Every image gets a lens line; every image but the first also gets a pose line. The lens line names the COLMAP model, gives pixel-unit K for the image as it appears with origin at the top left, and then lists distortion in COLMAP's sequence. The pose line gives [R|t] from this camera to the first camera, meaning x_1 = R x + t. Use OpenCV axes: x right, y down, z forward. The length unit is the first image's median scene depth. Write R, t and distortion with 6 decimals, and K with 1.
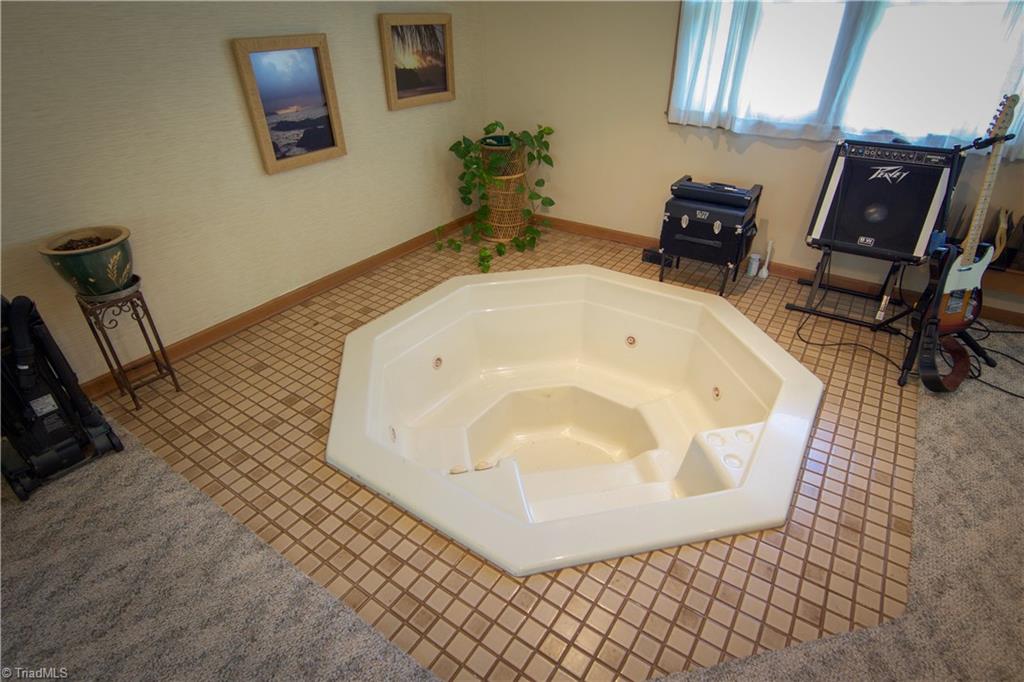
lens RADIAL K [[541.6, 0, 506.7], [0, 541.6, 336.7], [0, 0, 1]] dist [-0.001183, 0.000115]
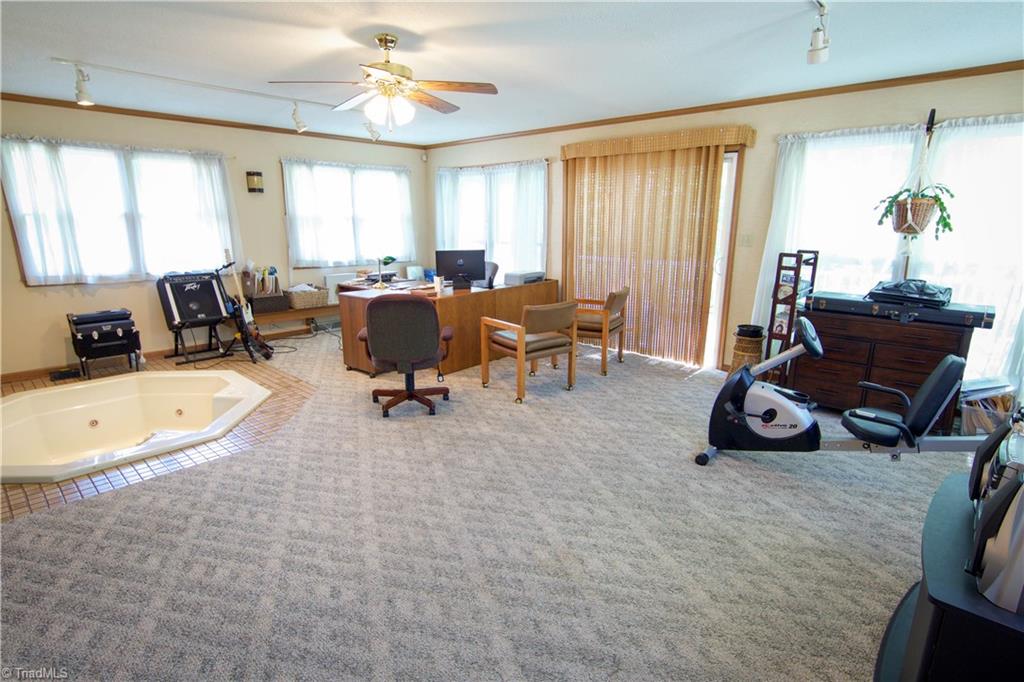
lens RADIAL K [[541.6, 0, 506.7], [0, 541.6, 336.7], [0, 0, 1]] dist [-0.001183, 0.000115]
pose [[0.170984, -0.195569, 0.965669, -1.045563], [0.498484, 0.862580, 0.086428, 0.266902], [-0.849870, 0.466593, 0.244975, -0.429054]]
